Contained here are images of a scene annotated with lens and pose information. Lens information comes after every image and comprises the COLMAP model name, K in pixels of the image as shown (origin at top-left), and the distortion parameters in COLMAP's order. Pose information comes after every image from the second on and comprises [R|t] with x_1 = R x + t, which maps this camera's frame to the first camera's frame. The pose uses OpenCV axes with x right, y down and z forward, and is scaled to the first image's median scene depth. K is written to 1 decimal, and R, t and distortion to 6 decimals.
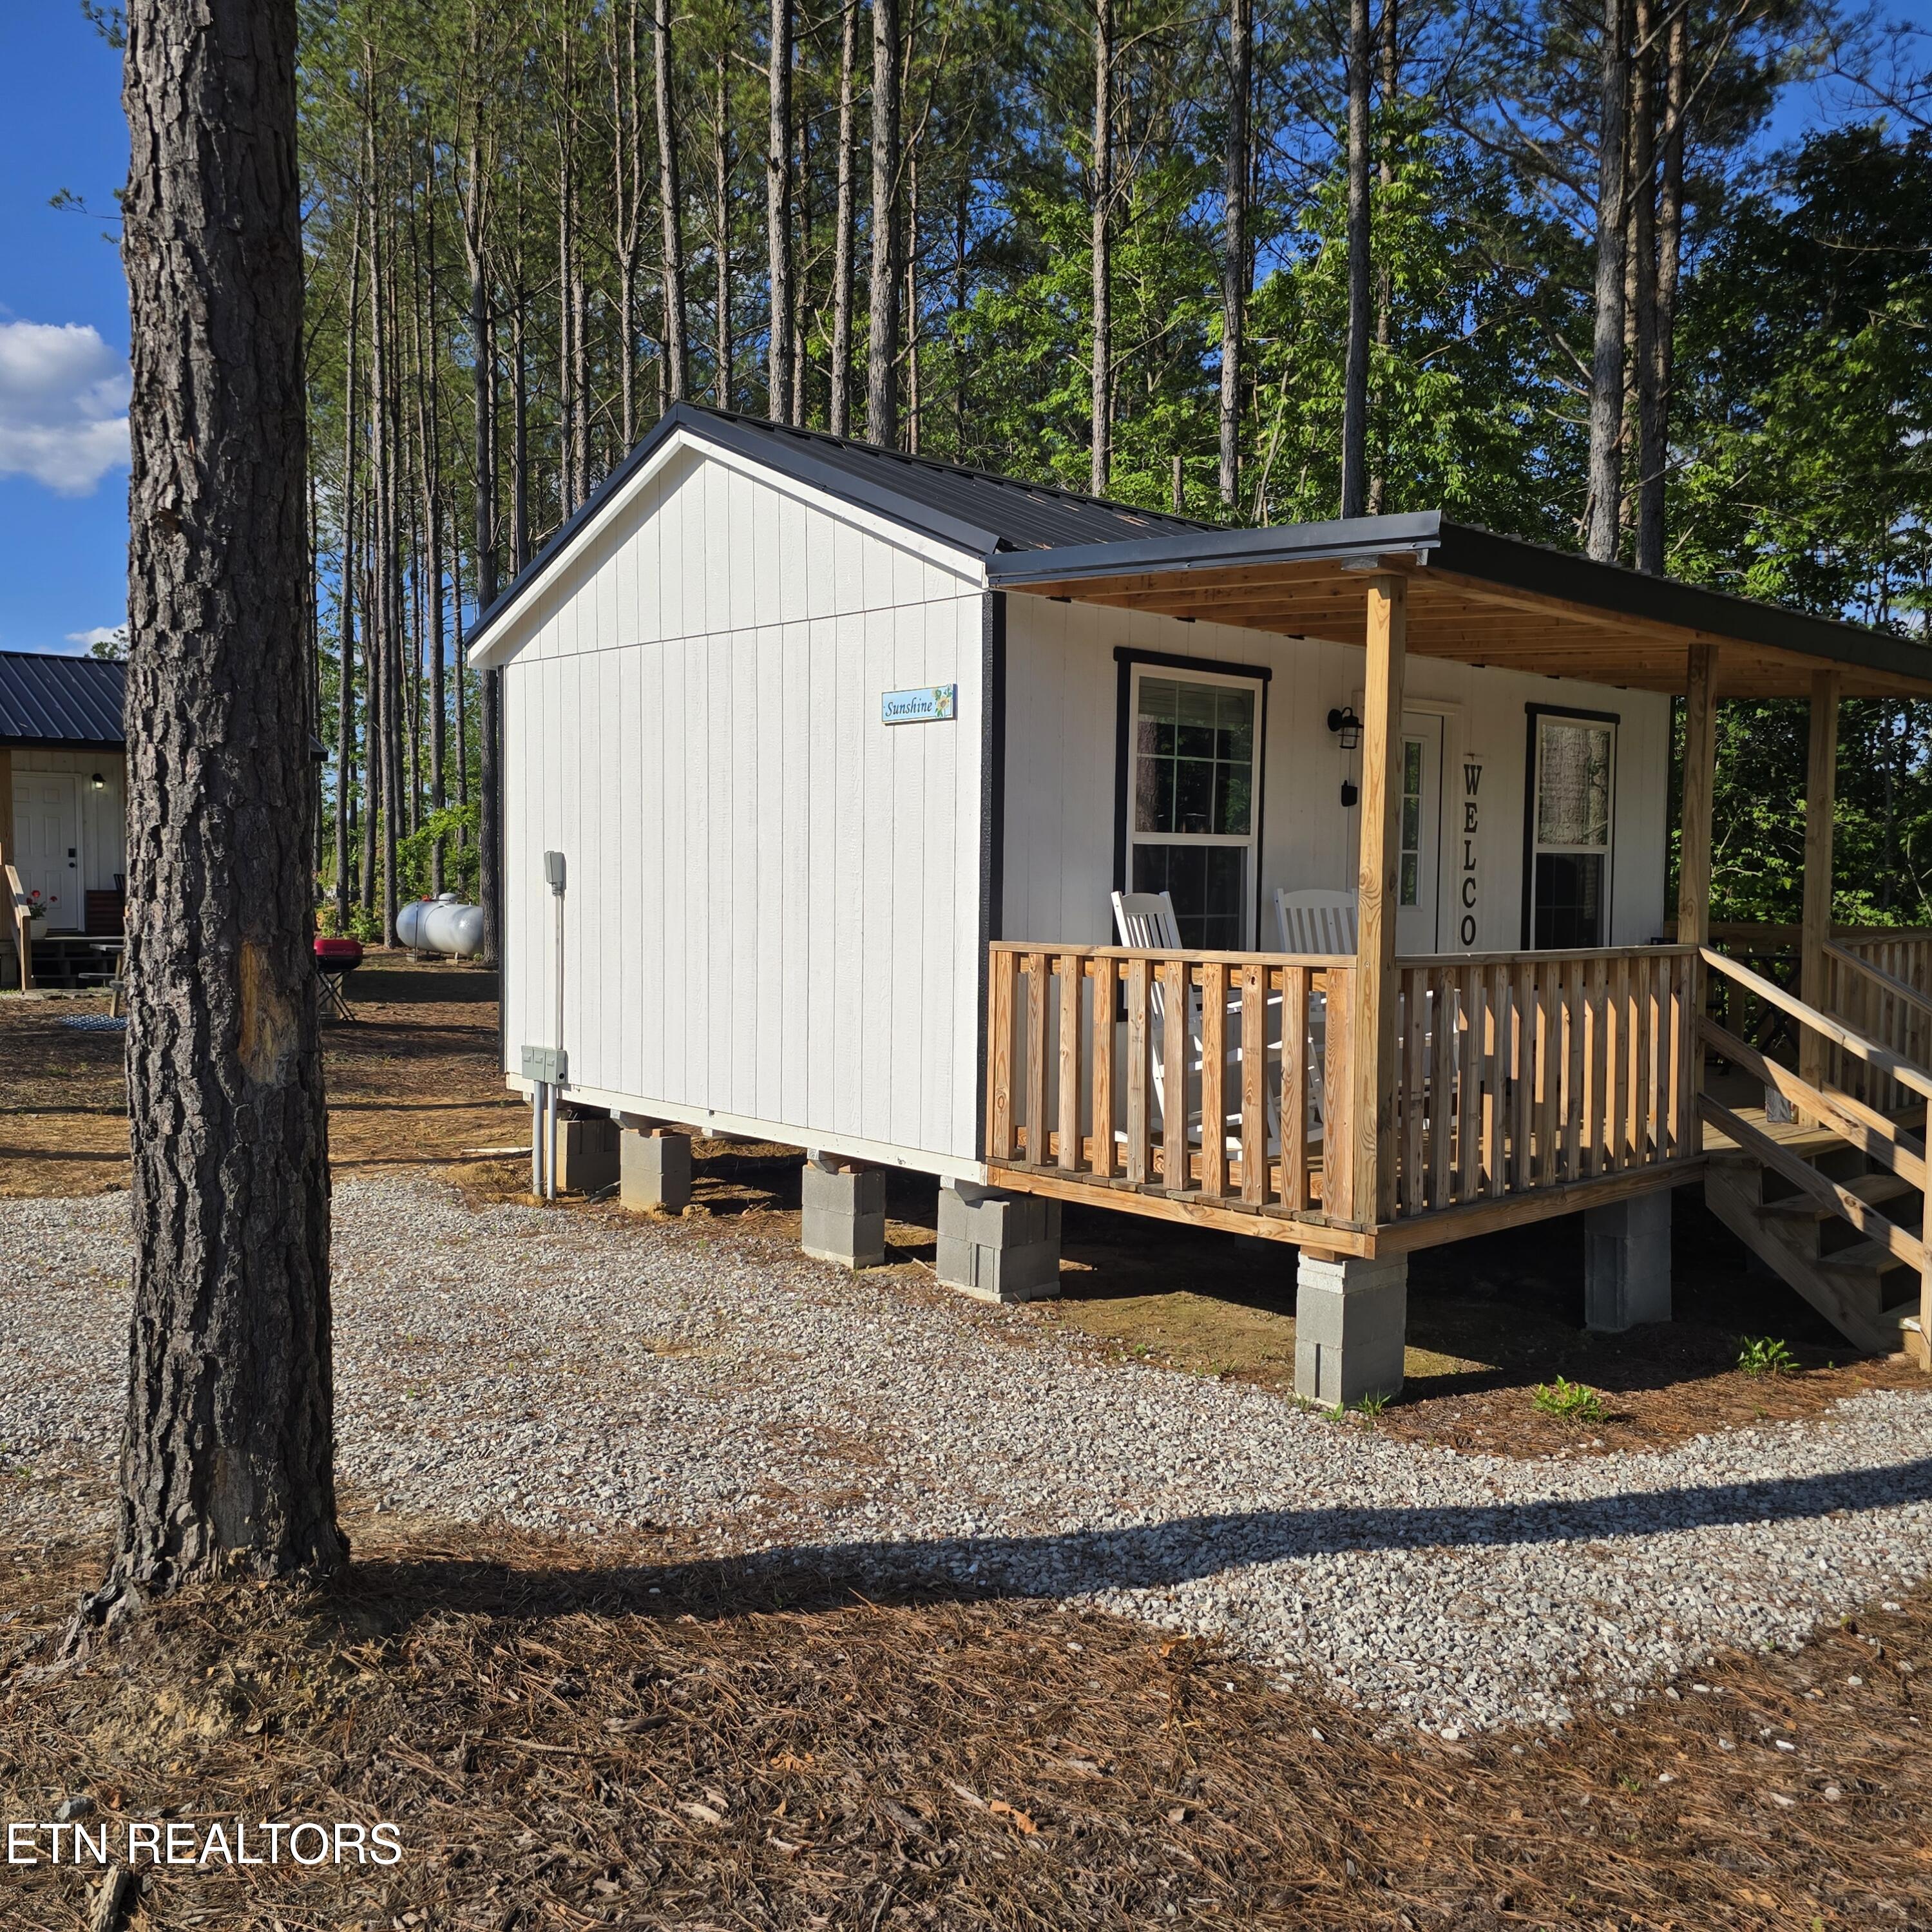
lens RADIAL K [[1703.1, 0, 970.4], [0, 1703.1, 998.3], [0, 0, 1]] dist [0.162311, -0.259649]
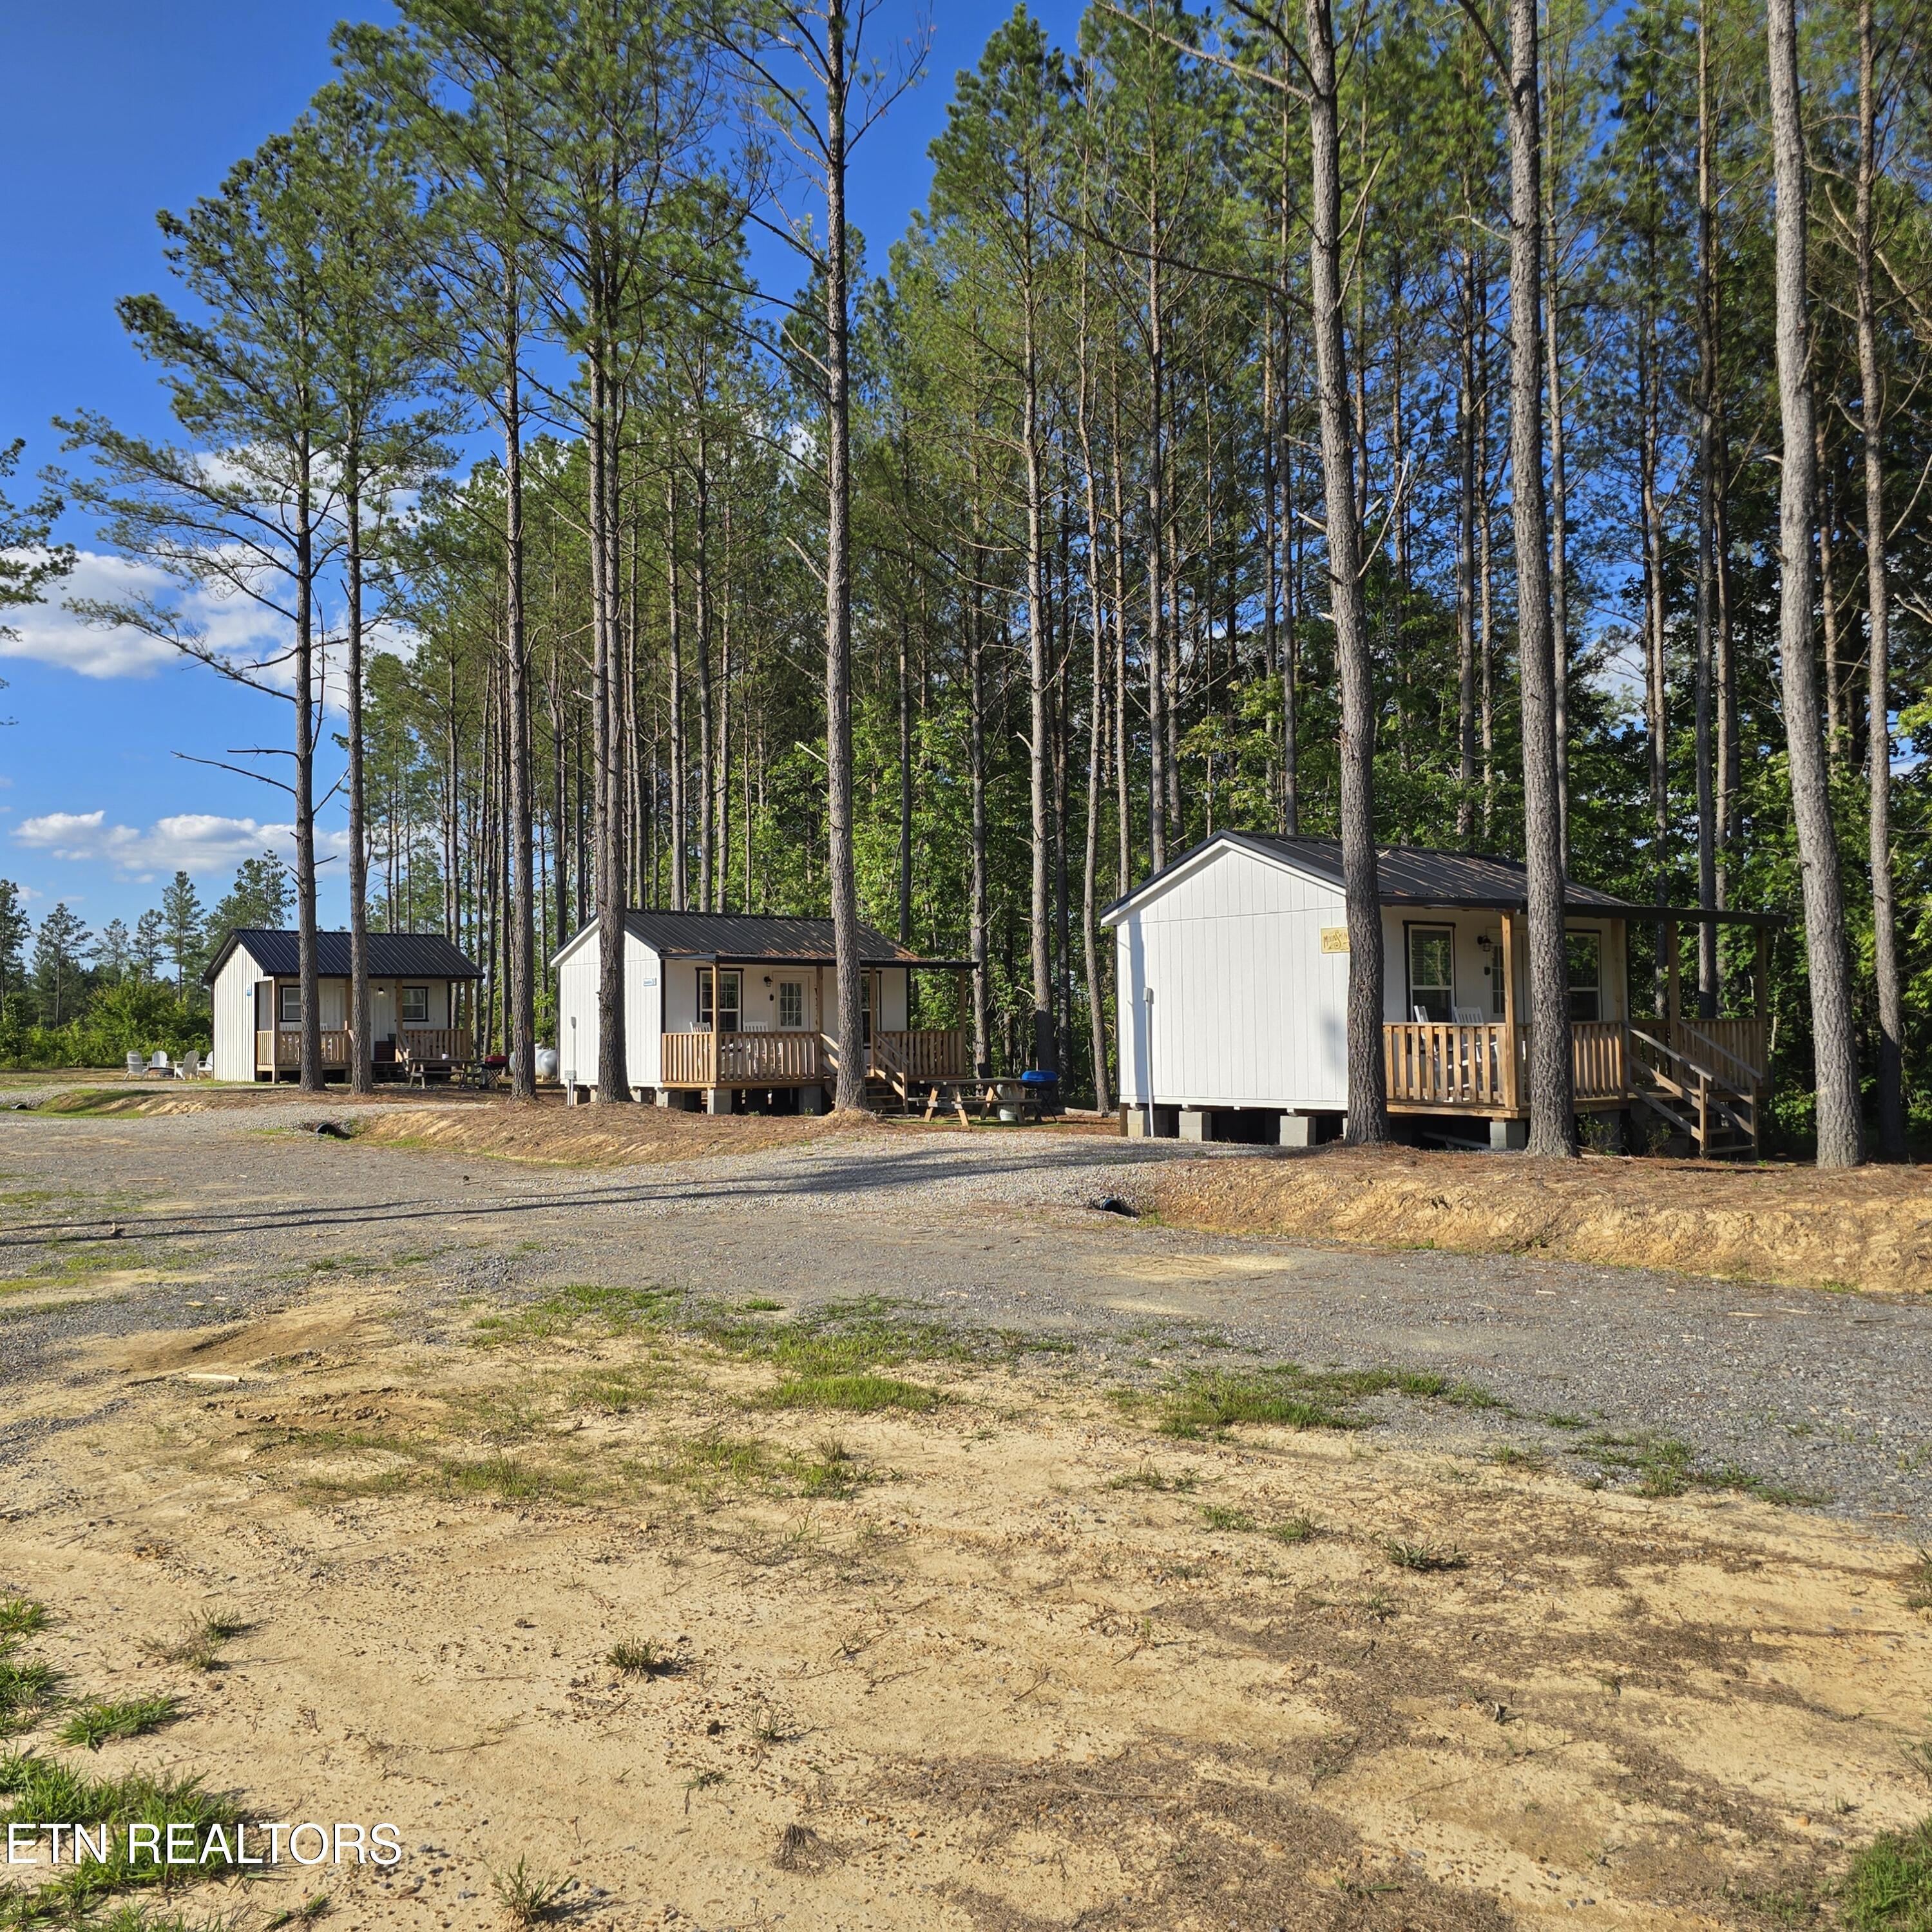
lens RADIAL K [[1720.5, 0, 961.8], [0, 1720.5, 995.2], [0, 0, 1]] dist [0.063143, -0.081454]
pose [[0.998952, -0.020608, -0.040870, 0.864051], [0.016531, 0.995079, -0.097699, 0.284558], [0.042682, 0.096921, 0.994376, -3.078592]]
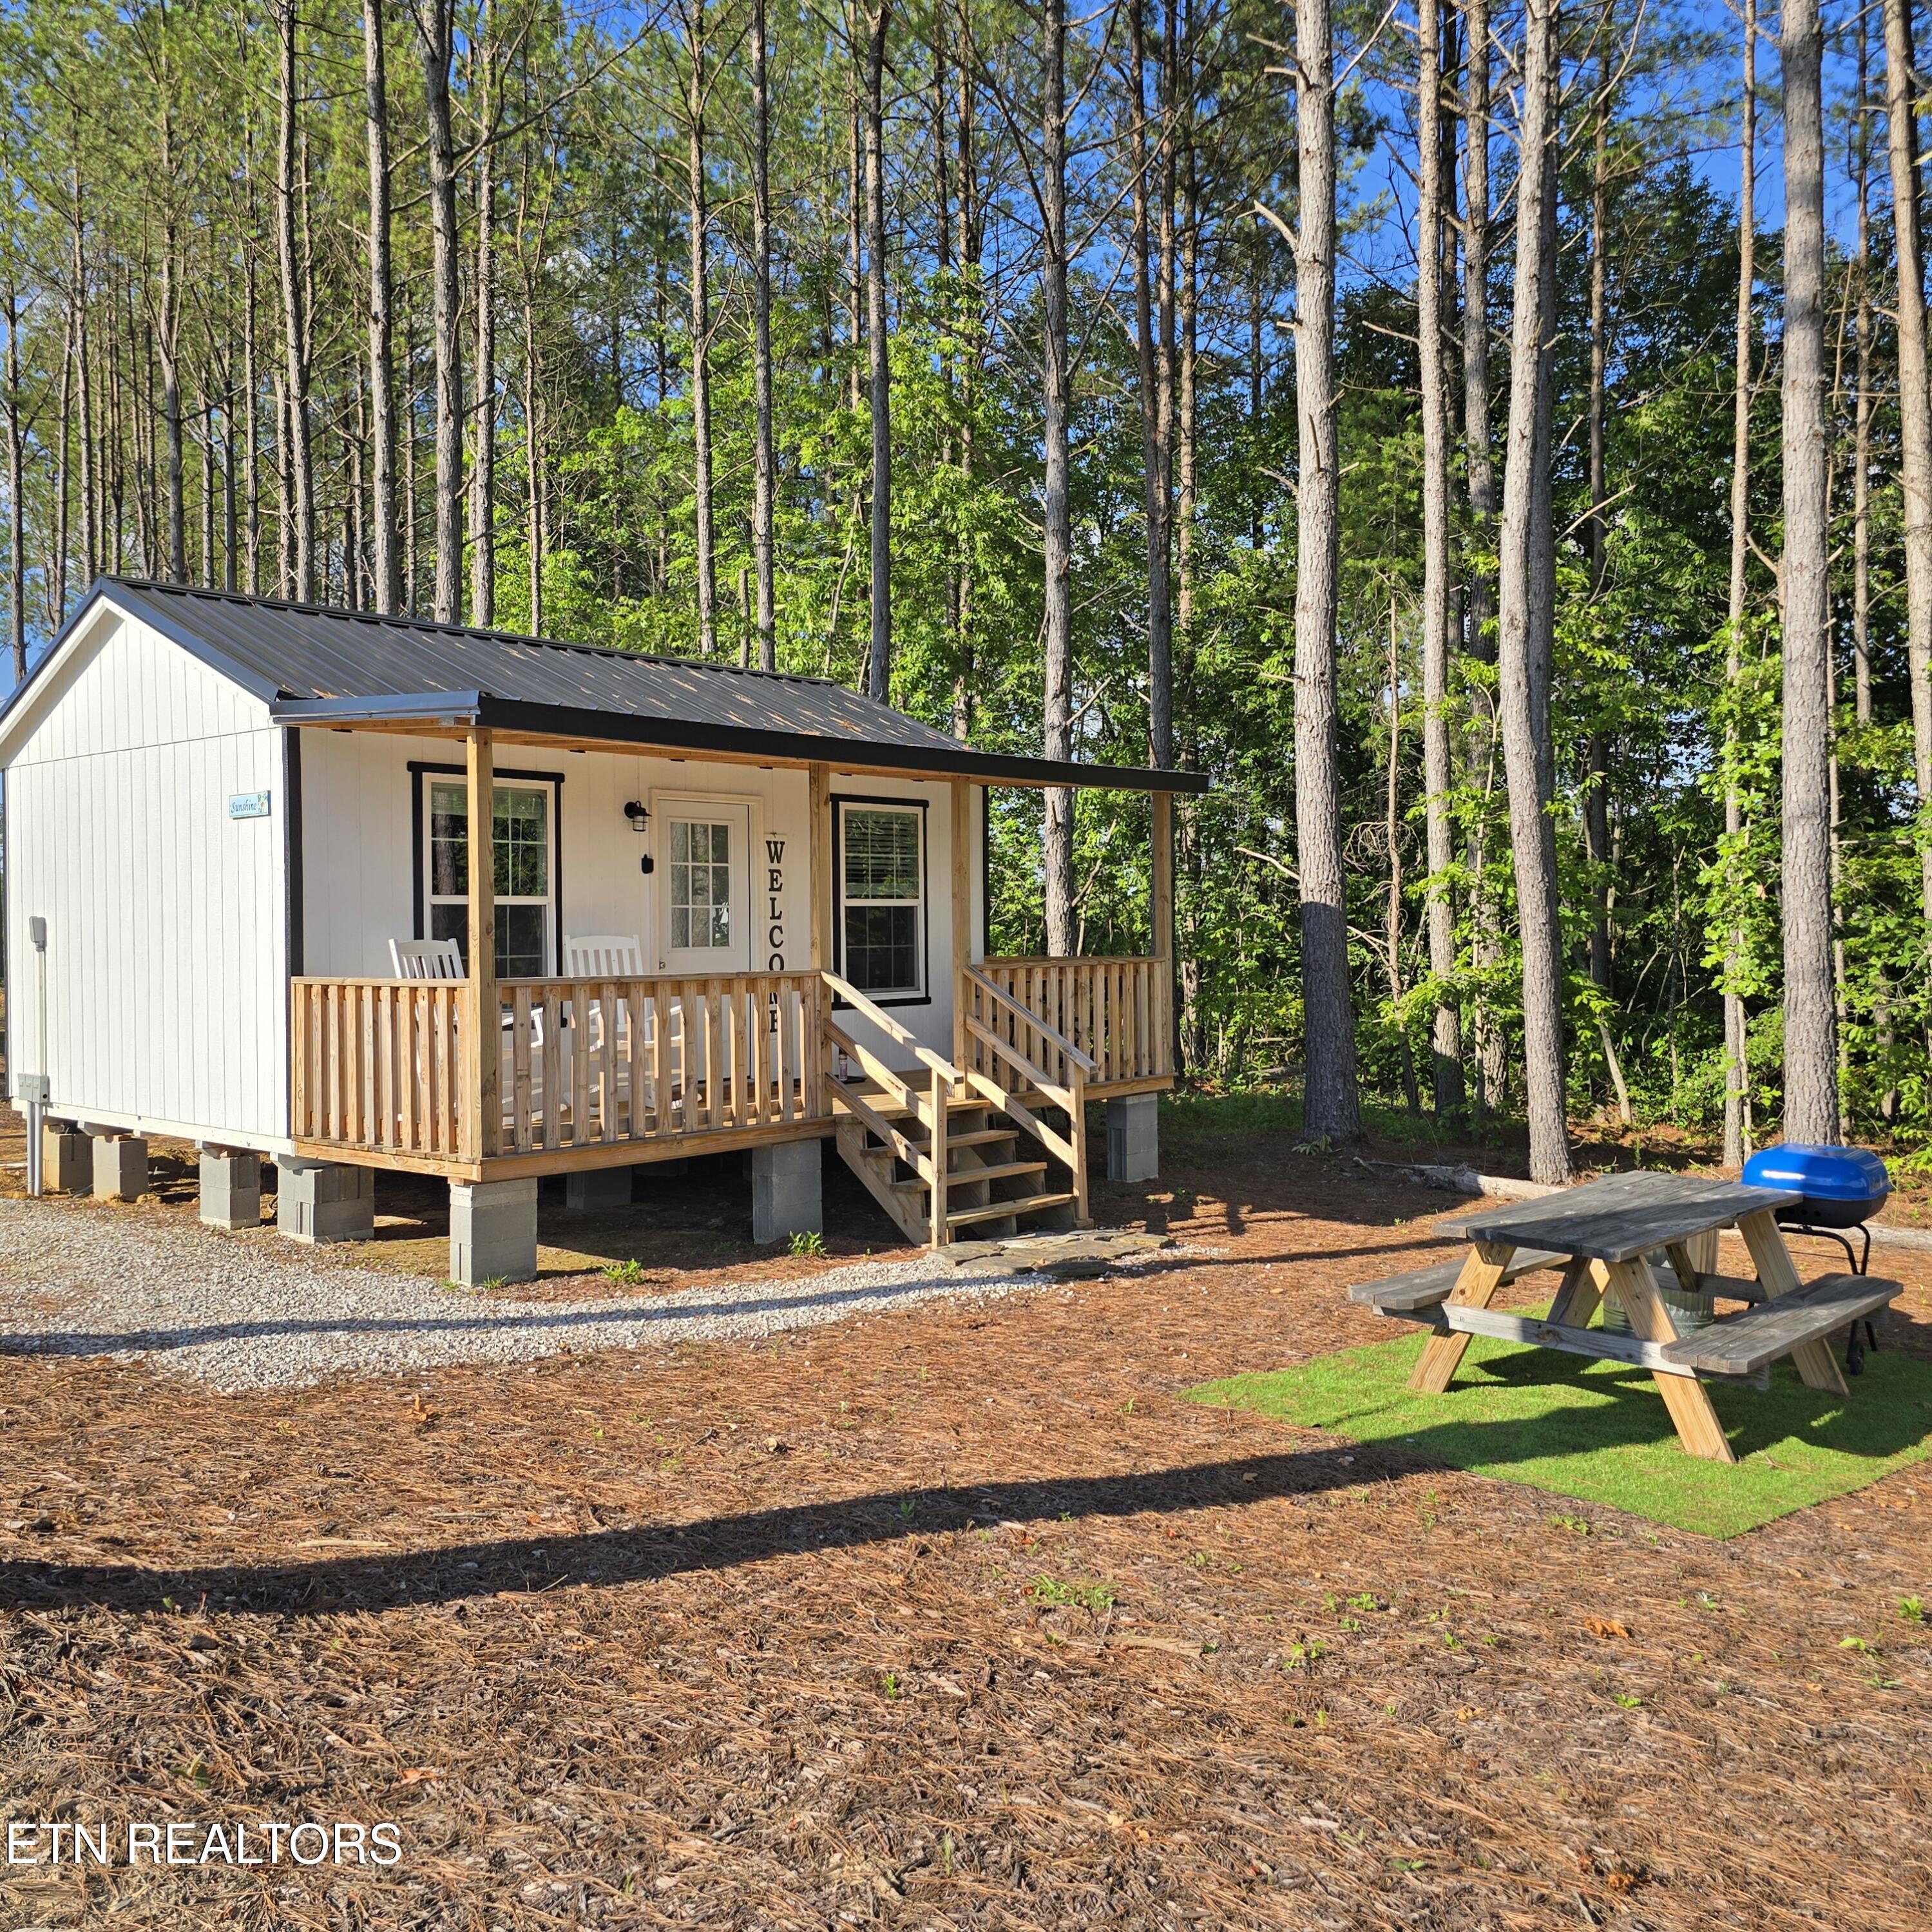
lens RADIAL K [[1724.0, 0, 983.0], [0, 1724.0, 993.9], [0, 0, 1]] dist [0.062091, -0.080057]
pose [[0.994537, -0.021535, 0.102135, 0.359076], [0.024958, 0.999165, -0.032355, 0.033291], [-0.101353, 0.034728, 0.994244, -0.378546]]
